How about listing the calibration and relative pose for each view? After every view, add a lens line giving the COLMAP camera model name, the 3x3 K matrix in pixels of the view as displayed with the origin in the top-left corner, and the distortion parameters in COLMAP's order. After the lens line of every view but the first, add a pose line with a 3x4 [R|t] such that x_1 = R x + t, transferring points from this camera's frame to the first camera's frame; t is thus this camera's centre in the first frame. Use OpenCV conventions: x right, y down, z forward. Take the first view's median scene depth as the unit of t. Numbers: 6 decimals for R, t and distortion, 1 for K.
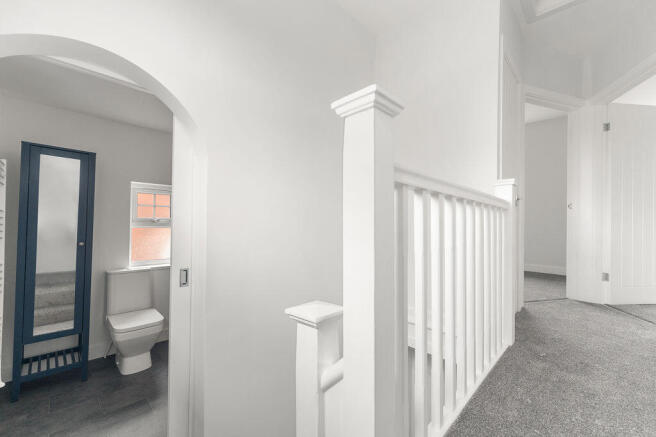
lens RADIAL K [[266.2, 0, 332.5], [0, 266.2, 221.1], [0, 0, 1]] dist [0.007812, 0.000326]
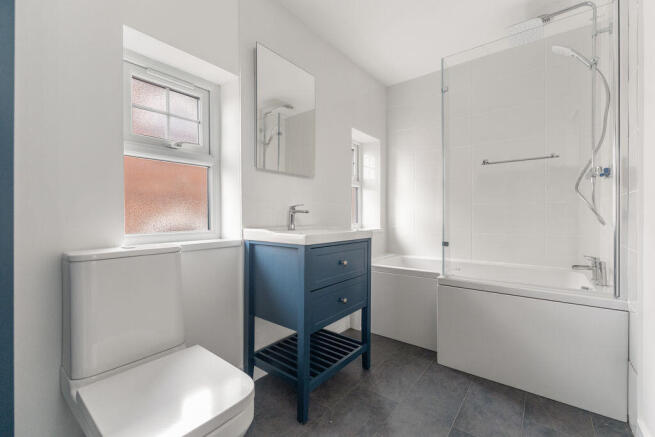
lens RADIAL K [[277.7, 0, 330.0], [0, 277.7, 216.8], [0, 0, 1]] dist [-0.003187, 0.002289]
pose [[0.994981, -0.003717, 0.099993, -0.532540], [0.001025, 0.999636, 0.026952, 0.129851], [-0.100057, -0.026715, 0.994623, 0.601373]]
